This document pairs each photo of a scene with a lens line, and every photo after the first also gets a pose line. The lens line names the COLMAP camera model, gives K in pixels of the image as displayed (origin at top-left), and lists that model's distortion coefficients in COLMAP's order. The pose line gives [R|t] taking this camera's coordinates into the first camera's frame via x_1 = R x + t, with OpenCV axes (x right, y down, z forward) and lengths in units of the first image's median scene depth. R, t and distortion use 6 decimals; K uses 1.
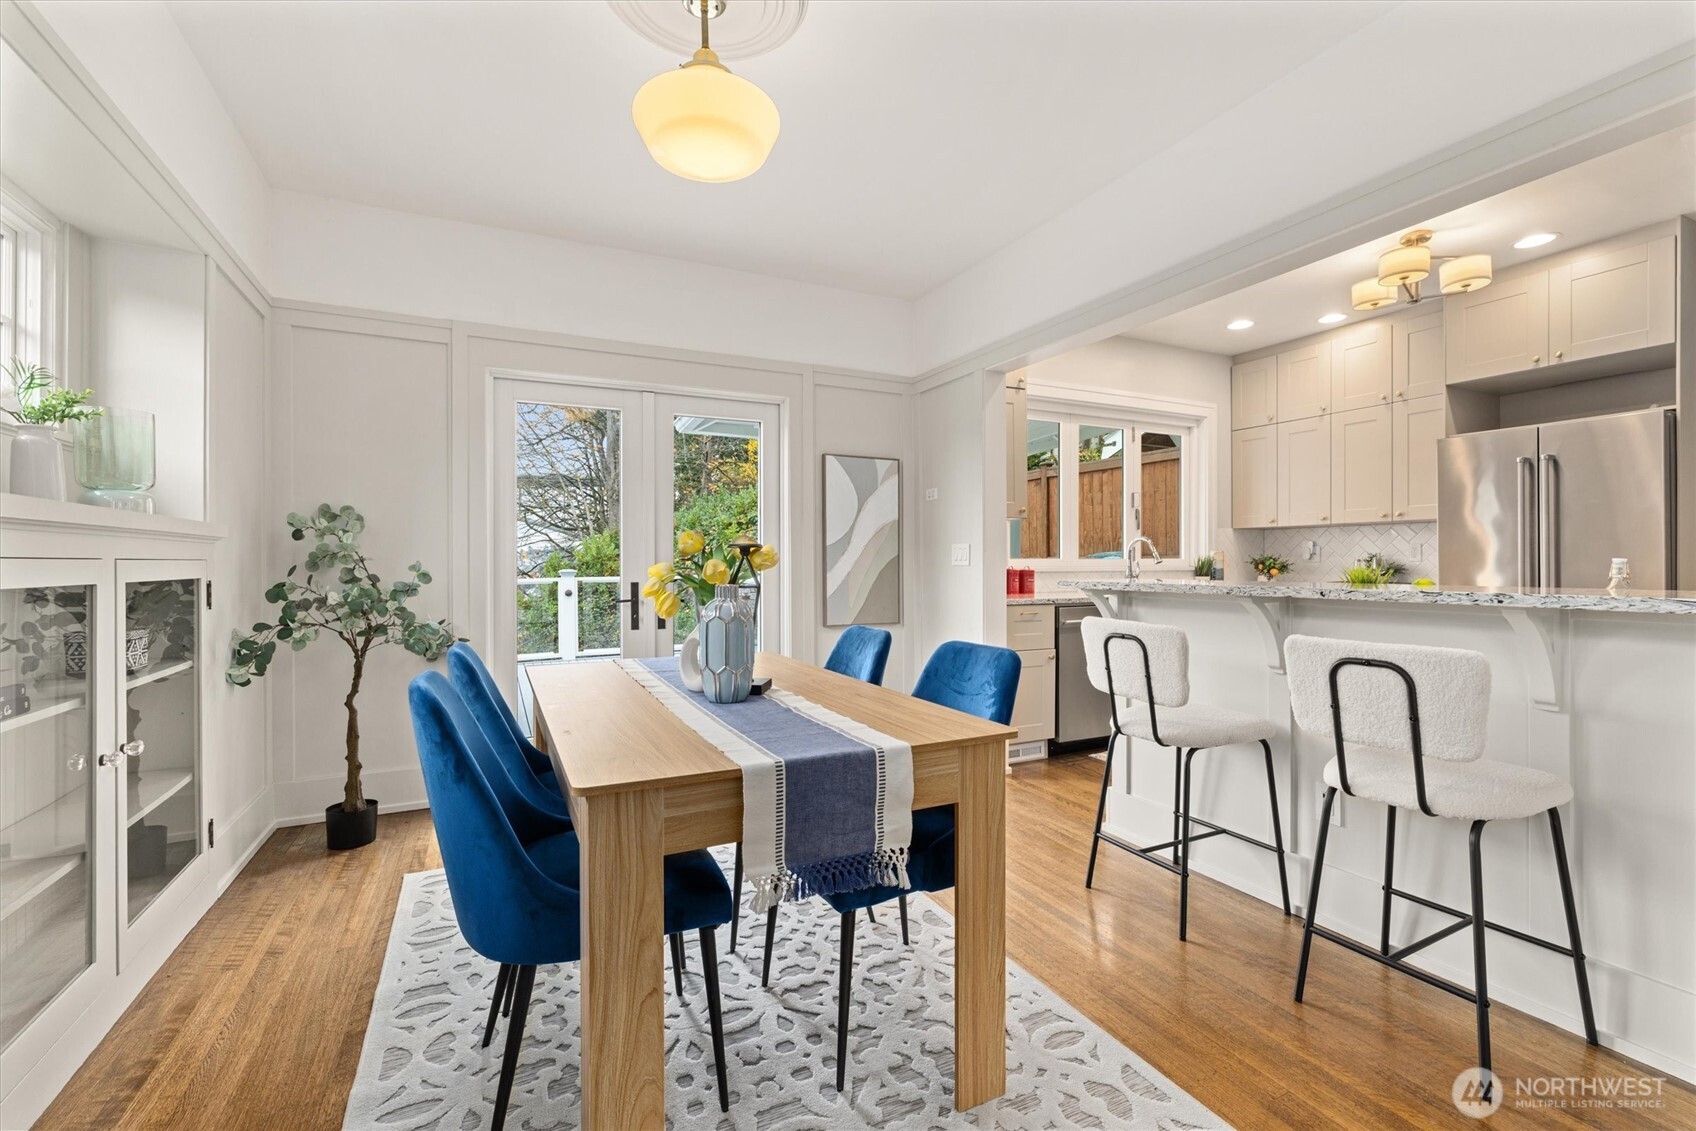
lens RADIAL K [[734.5, 0, 844.5], [0, 734.5, 559.2], [0, 0, 1]] dist [-0.002938, 0.001260]
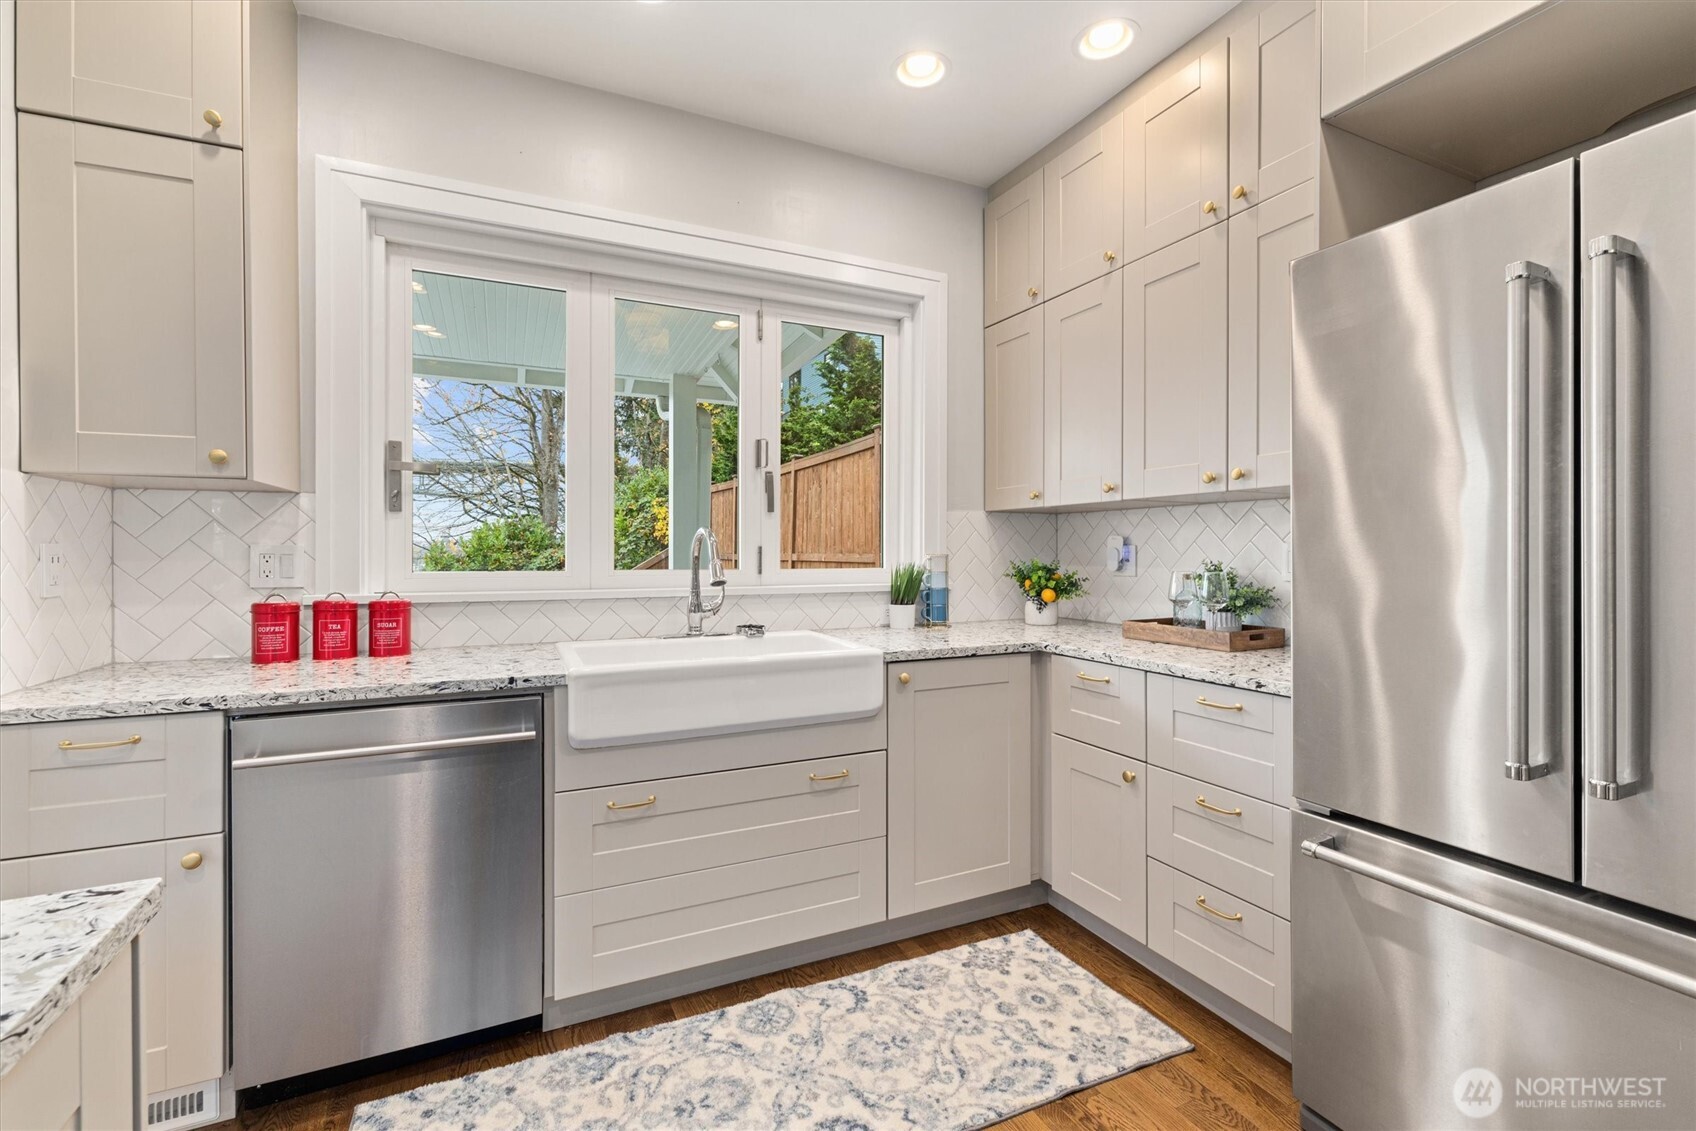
lens RADIAL K [[734.5, 0, 845.8], [0, 734.5, 553.7], [0, 0, 1]] dist [-0.002938, 0.001260]
pose [[0.999895, 0.002000, -0.014349, 0.593638], [-0.001897, 0.999972, 0.007192, -0.019978], [0.014363, -0.007164, 0.999871, 0.633106]]
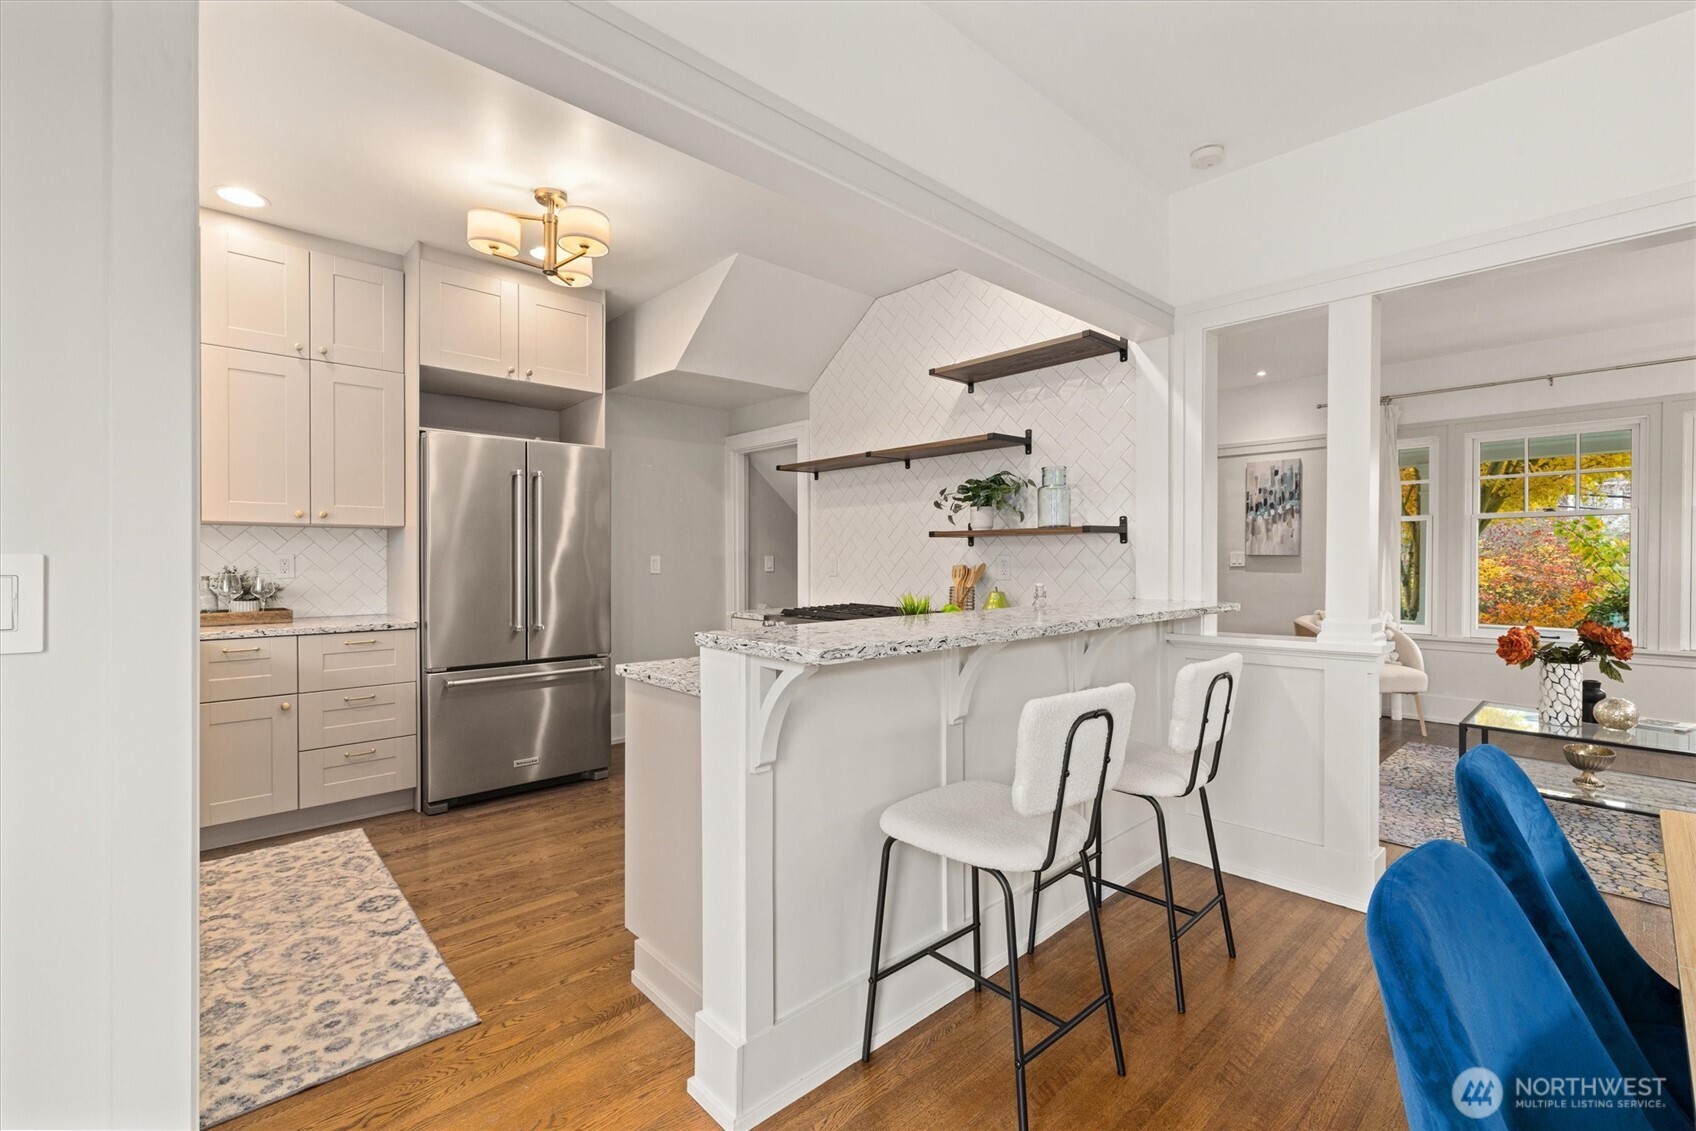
lens RADIAL K [[734.5, 0, 849.4], [0, 734.5, 563.9], [0, 0, 1]] dist [-0.002938, 0.001260]
pose [[-0.294389, -0.002750, 0.955682, -0.109961], [-0.004588, 0.999988, 0.001464, -0.018123], [-0.955675, -0.003954, -0.294398, 0.793008]]
